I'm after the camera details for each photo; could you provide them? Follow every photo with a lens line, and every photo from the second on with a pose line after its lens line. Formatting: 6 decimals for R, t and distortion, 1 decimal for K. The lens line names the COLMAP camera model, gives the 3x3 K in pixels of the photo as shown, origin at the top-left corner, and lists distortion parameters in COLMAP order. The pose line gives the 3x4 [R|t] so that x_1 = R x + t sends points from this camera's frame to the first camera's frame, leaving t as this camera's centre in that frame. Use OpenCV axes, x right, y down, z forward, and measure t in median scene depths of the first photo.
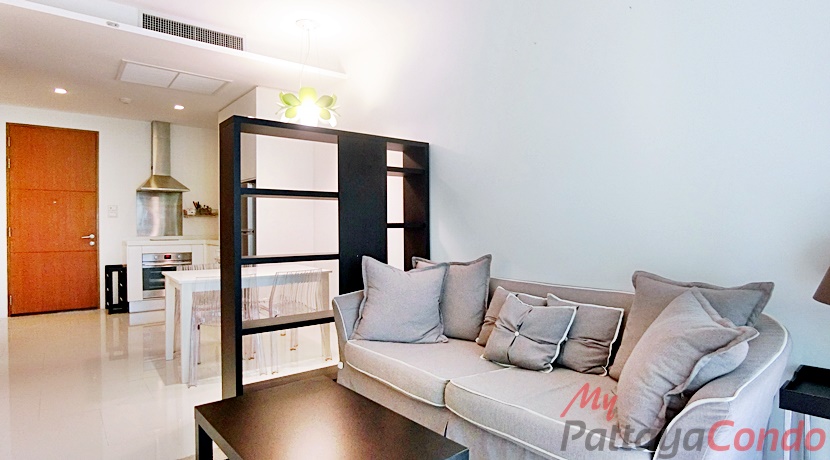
lens RADIAL K [[461.3, 0, 415.9], [0, 461.3, 228.5], [0, 0, 1]] dist [-0.005816, -0.005996]
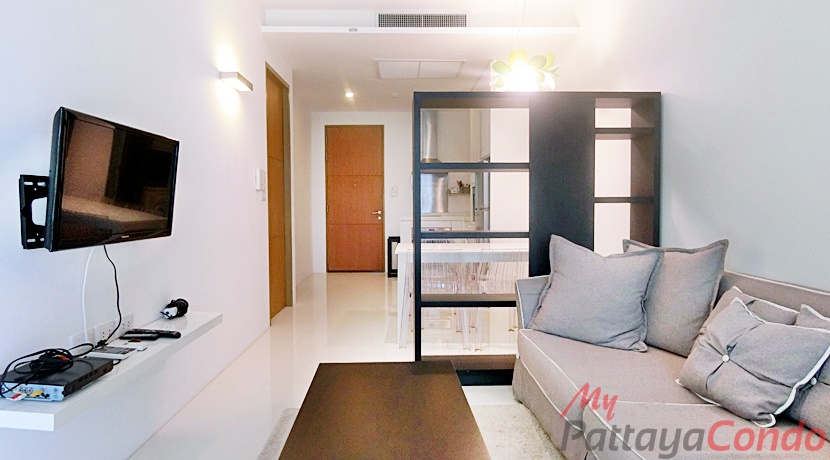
lens RADIAL K [[461.3, 0, 417.0], [0, 461.3, 229.2], [0, 0, 1]] dist [-0.005816, -0.005996]
pose [[0.793243, 0.027366, -0.608290, 0.206198], [0.001868, 0.998875, 0.047374, 0.006797], [0.608902, -0.038716, 0.792300, 0.159693]]
